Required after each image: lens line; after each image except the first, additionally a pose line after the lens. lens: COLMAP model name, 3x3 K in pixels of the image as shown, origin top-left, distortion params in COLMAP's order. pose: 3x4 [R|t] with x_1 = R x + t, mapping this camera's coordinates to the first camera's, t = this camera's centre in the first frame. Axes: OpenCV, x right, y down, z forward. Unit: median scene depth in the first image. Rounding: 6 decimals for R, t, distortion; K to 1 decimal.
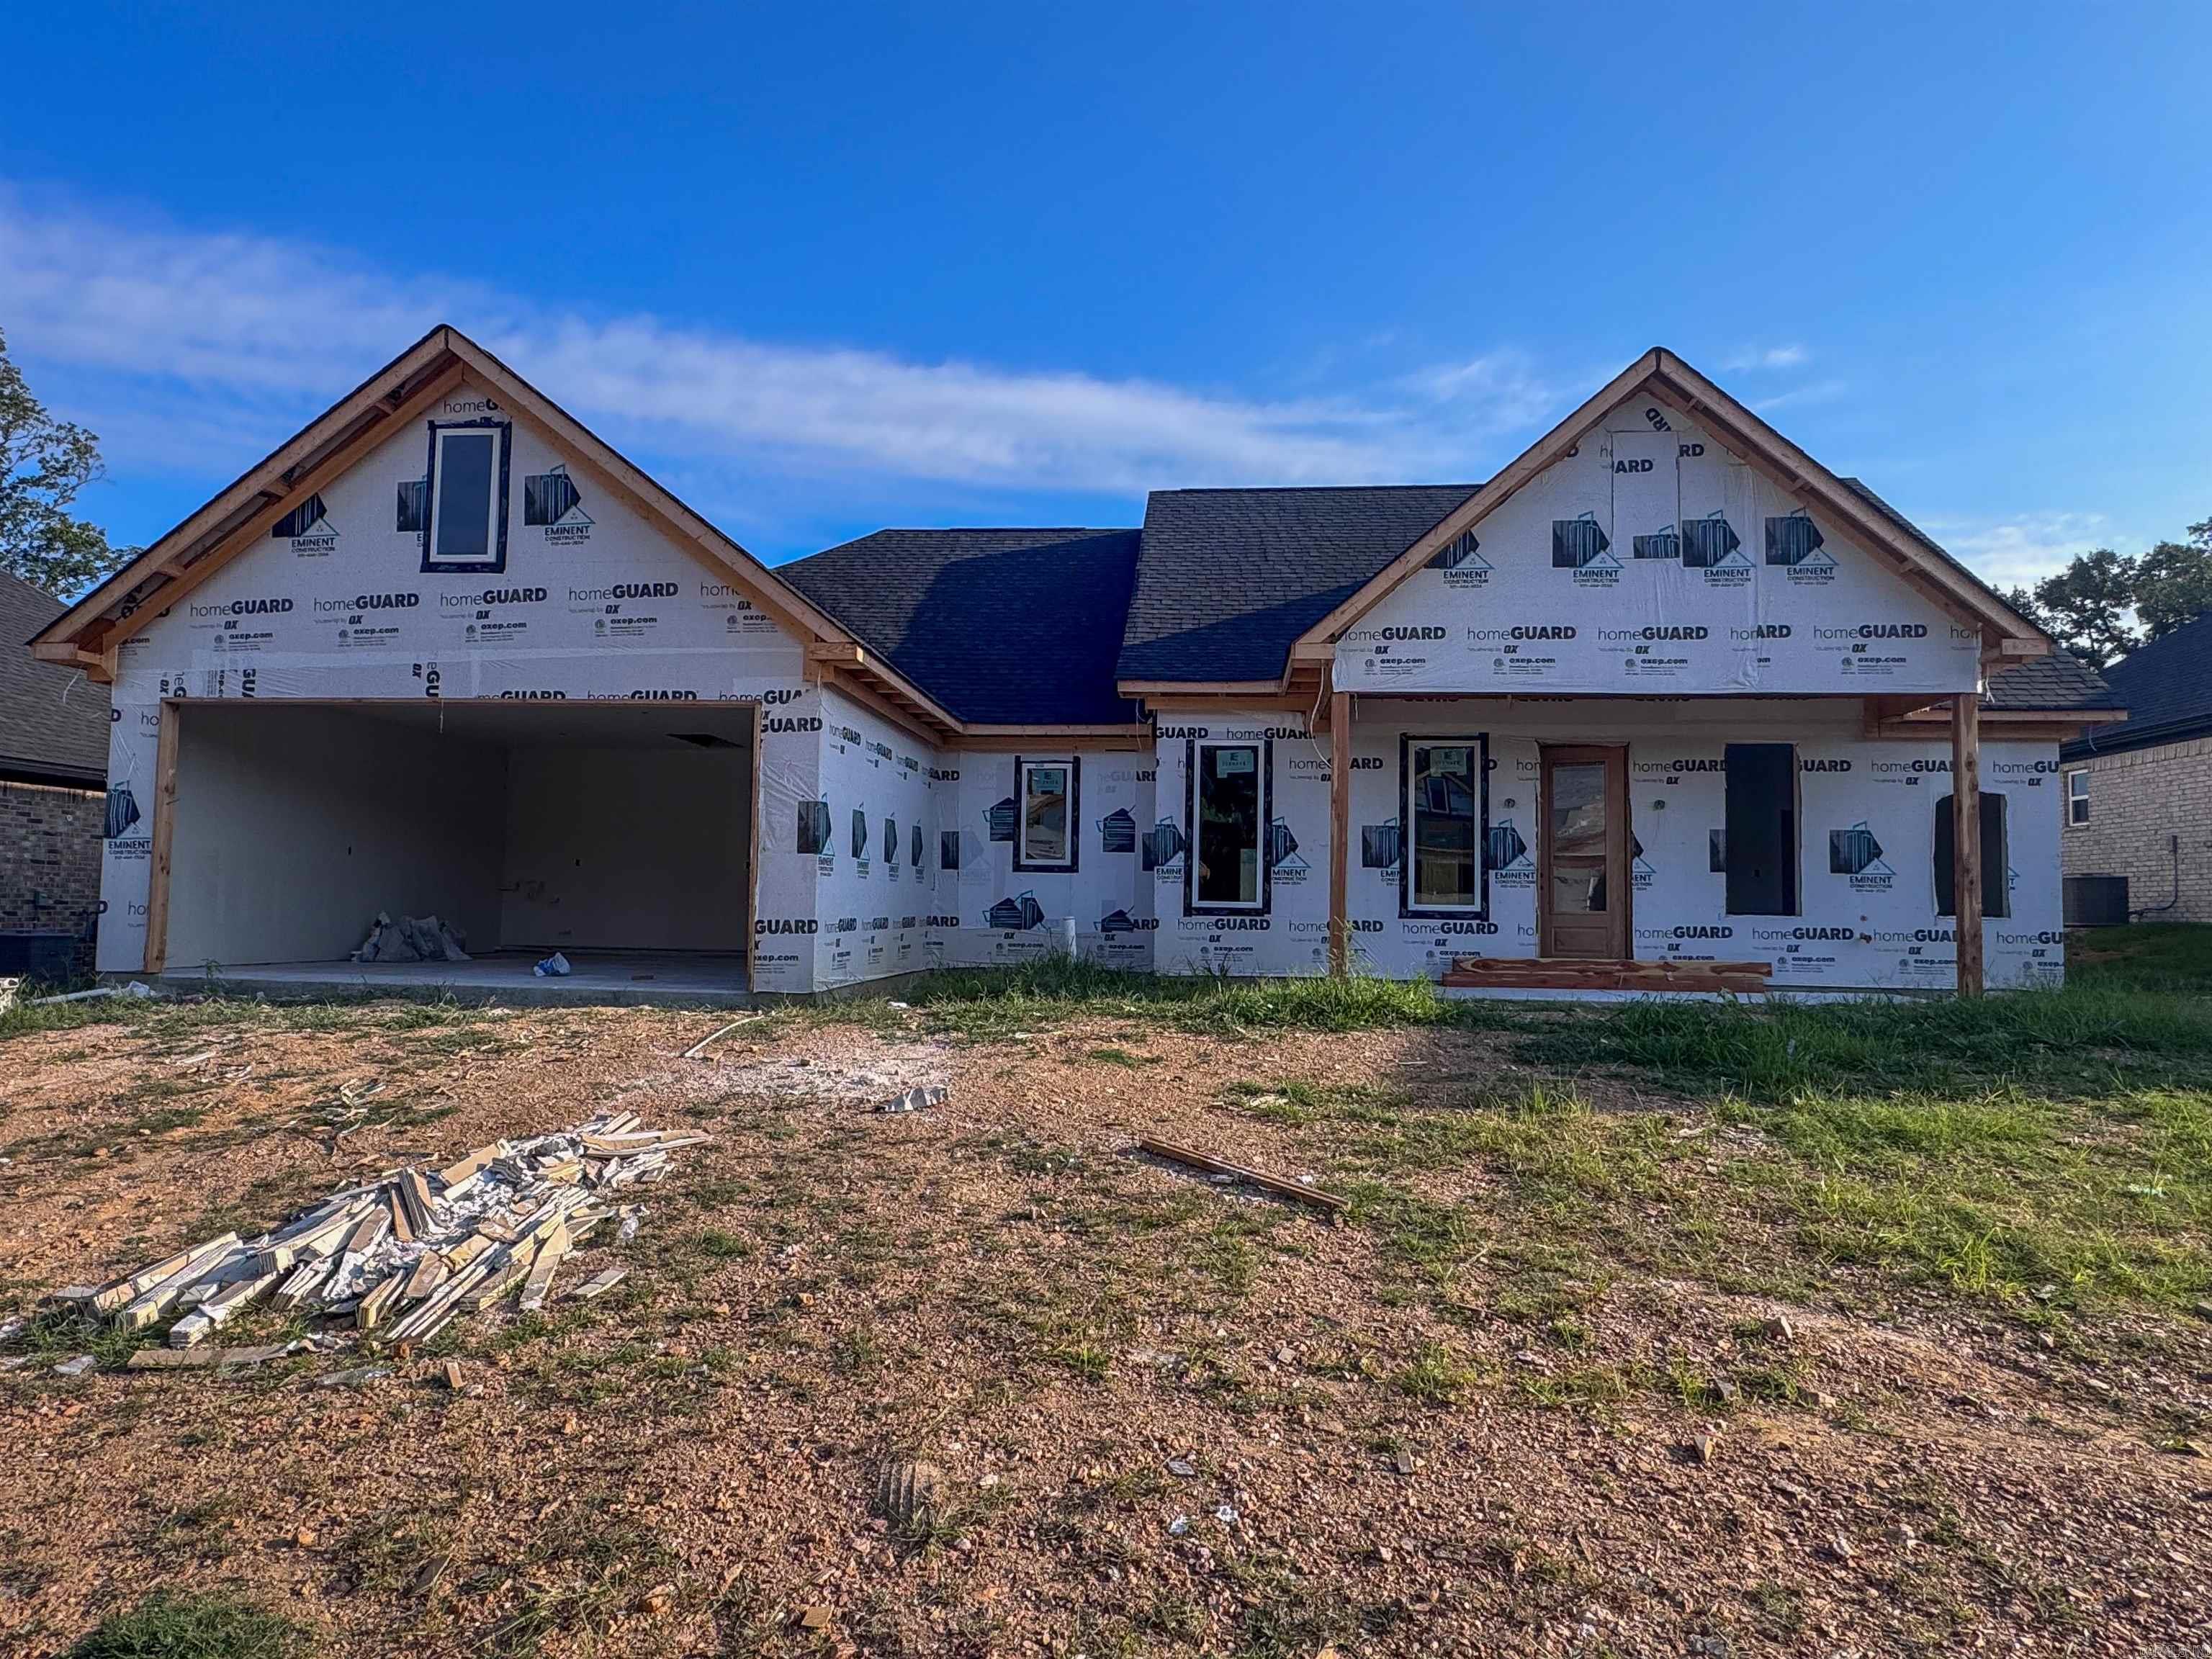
lens RADIAL K [[1285.6, 0, 1106.0], [0, 1285.6, 829.5], [0, 0, 1]] dist [-0.002721, -0.001082]
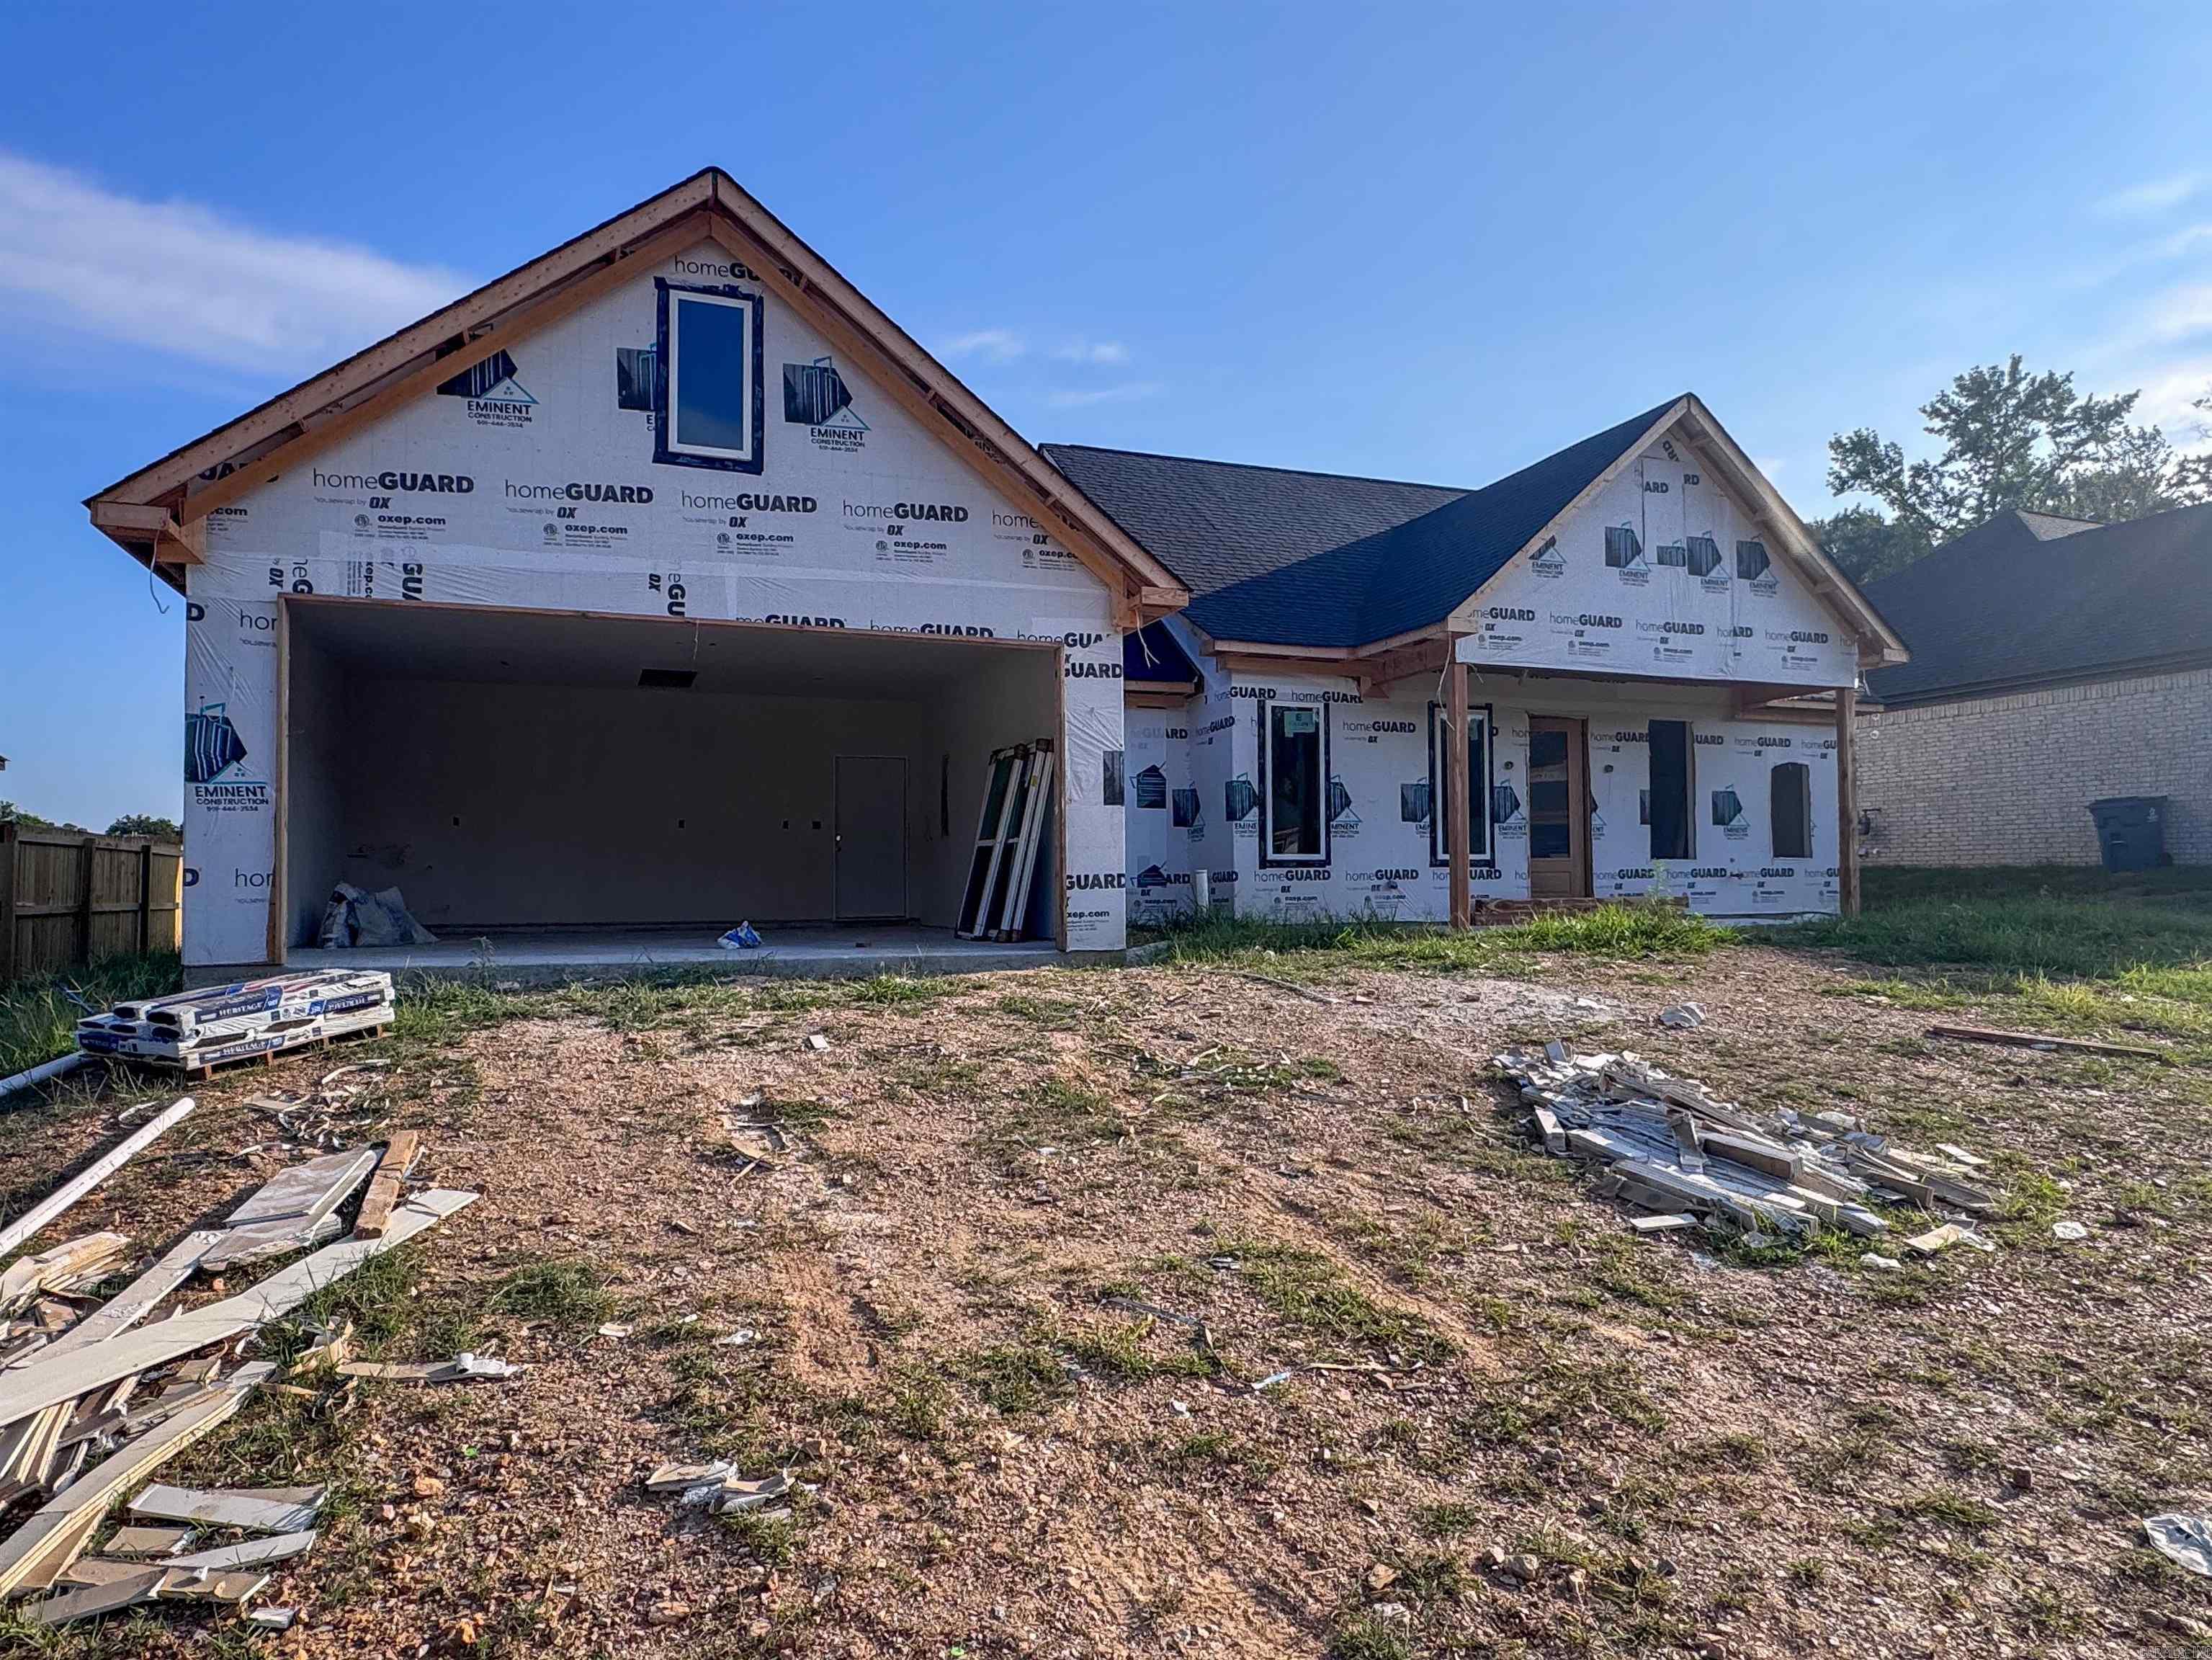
lens RADIAL K [[1337.0, 0, 1085.6], [0, 1337.0, 834.8], [0, 0, 1]] dist [-0.003857, -0.000685]
pose [[0.899494, -0.006644, 0.436883, -0.565915], [-0.006374, 0.999578, 0.028325, 0.010398], [-0.436887, -0.028263, 0.899073, 0.088383]]
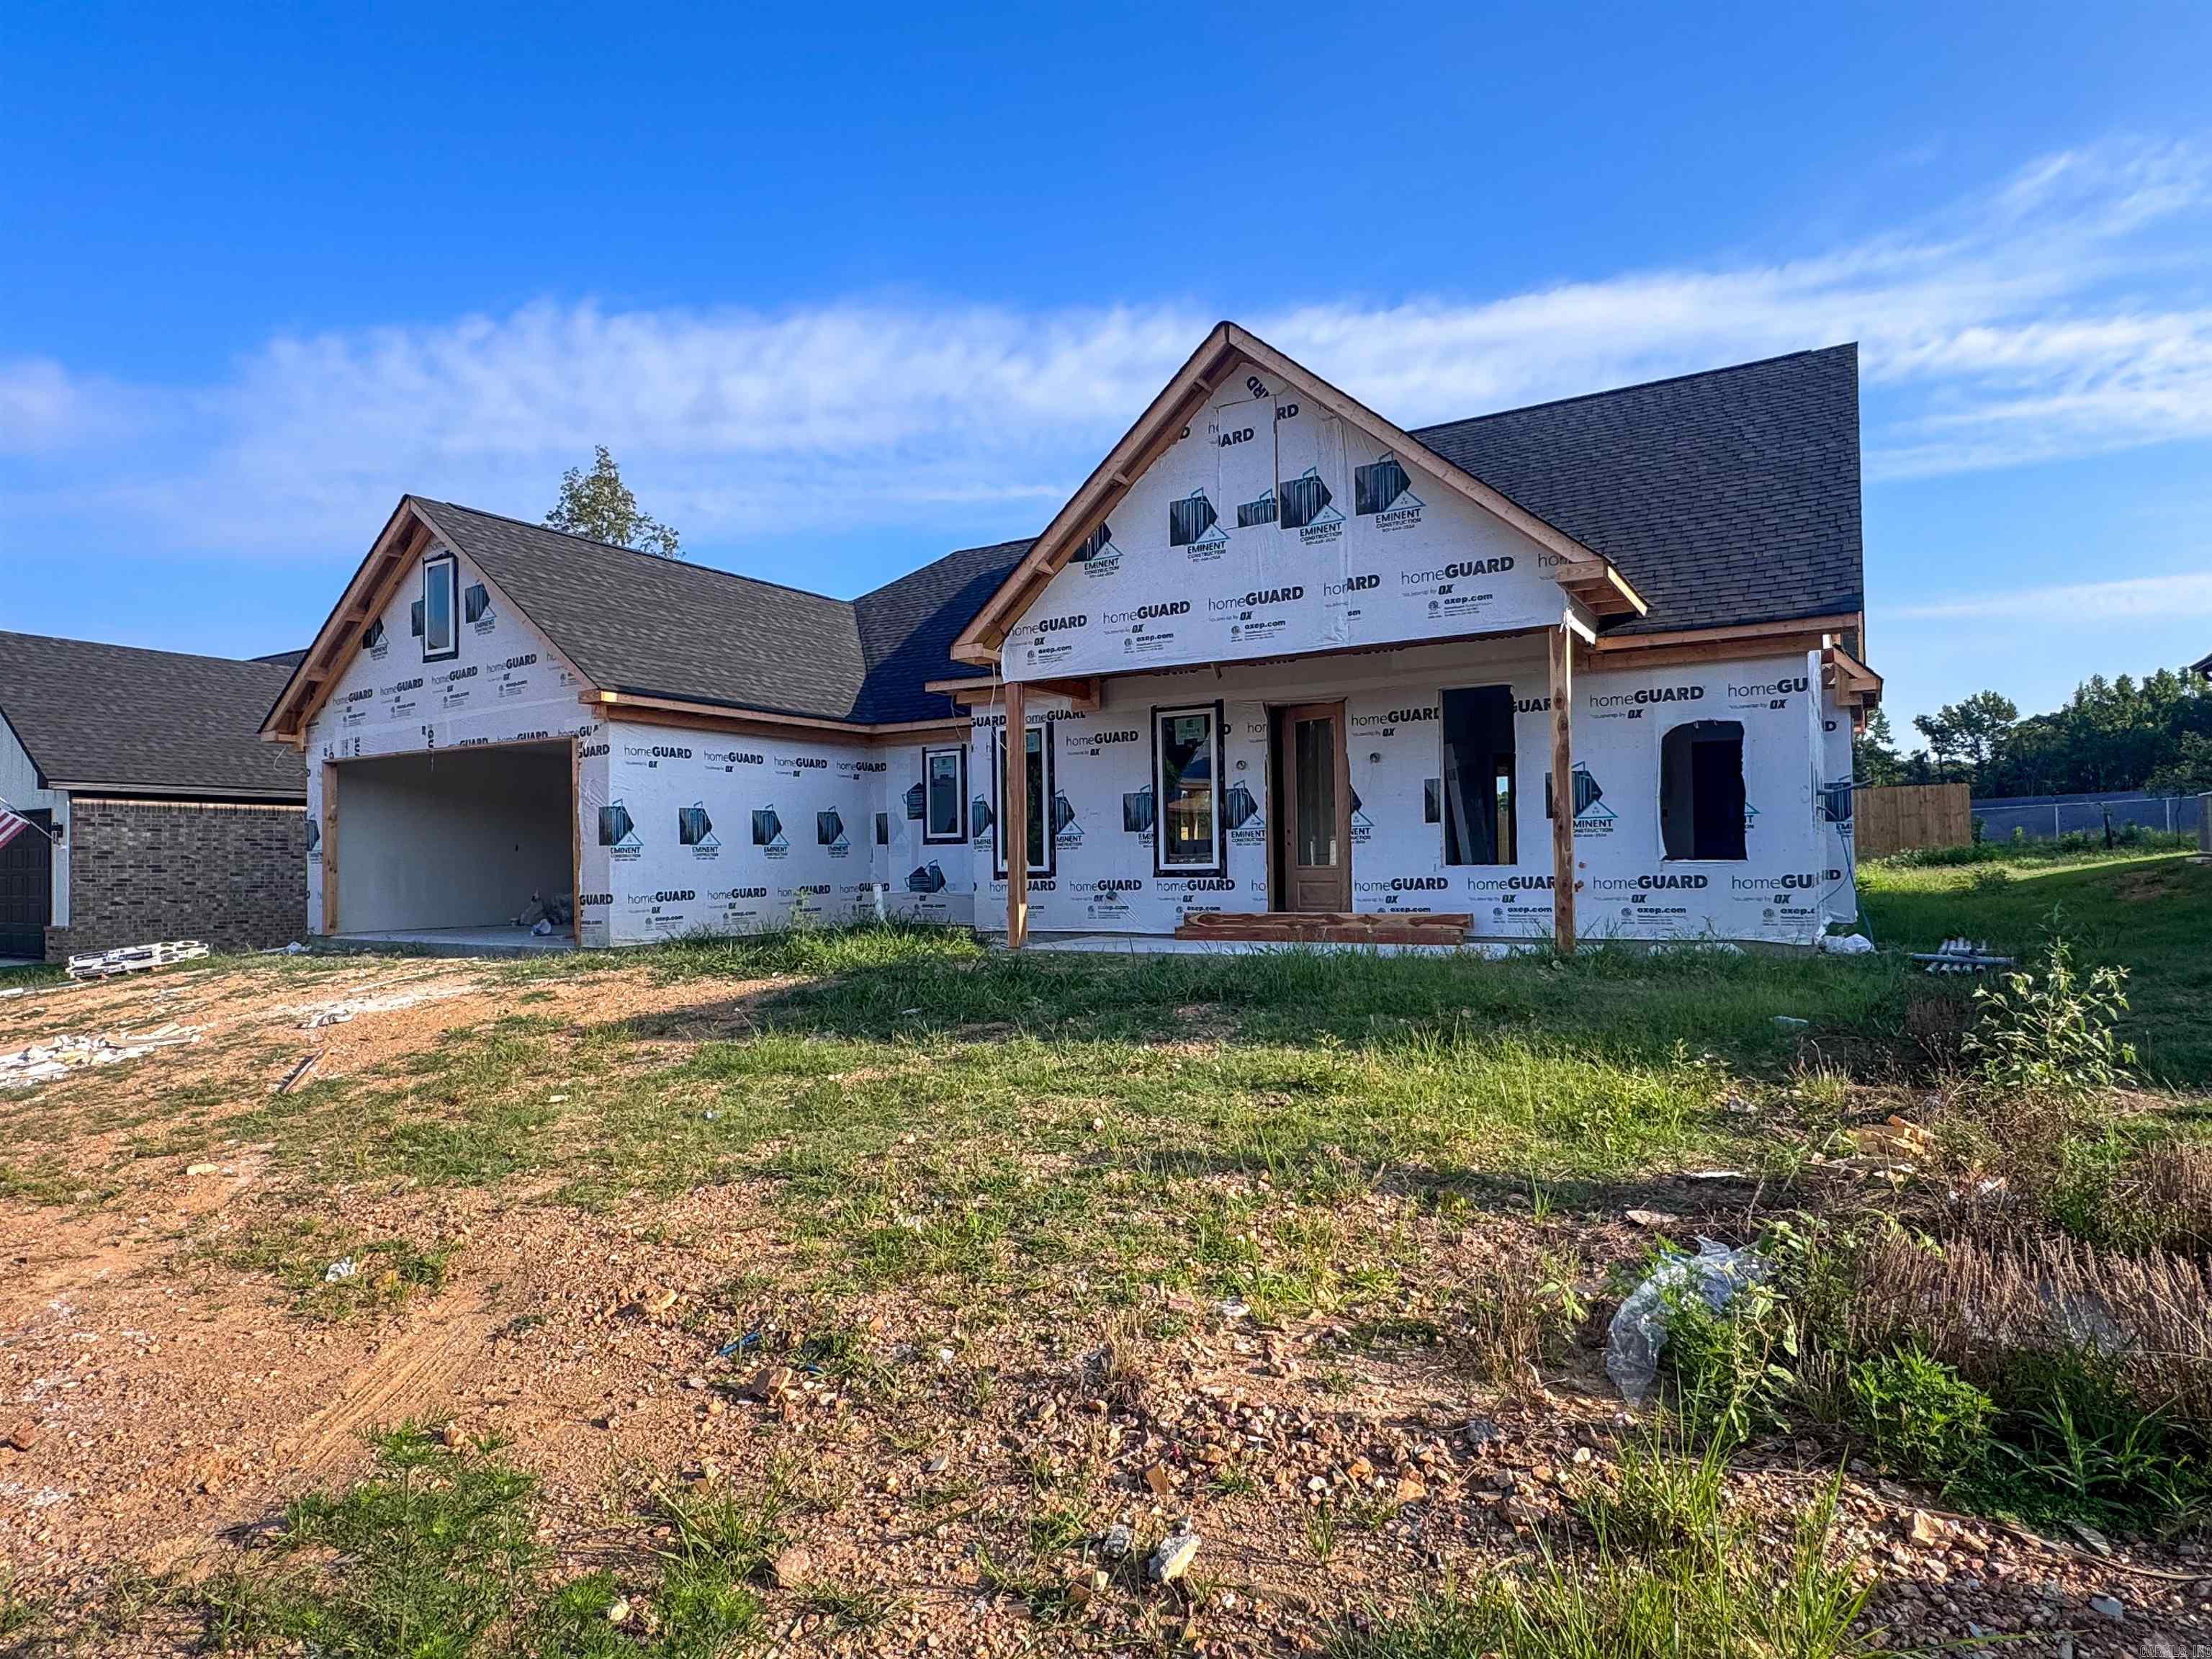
lens RADIAL K [[1280.1, 0, 1102.7], [0, 1280.1, 843.0], [0, 0, 1]] dist [0.003276, 0.000983]
pose [[0.897502, -0.038035, -0.439367, 0.685298], [0.059309, 0.997633, 0.034789, -0.000045], [0.437004, -0.057281, 0.897634, 0.011540]]
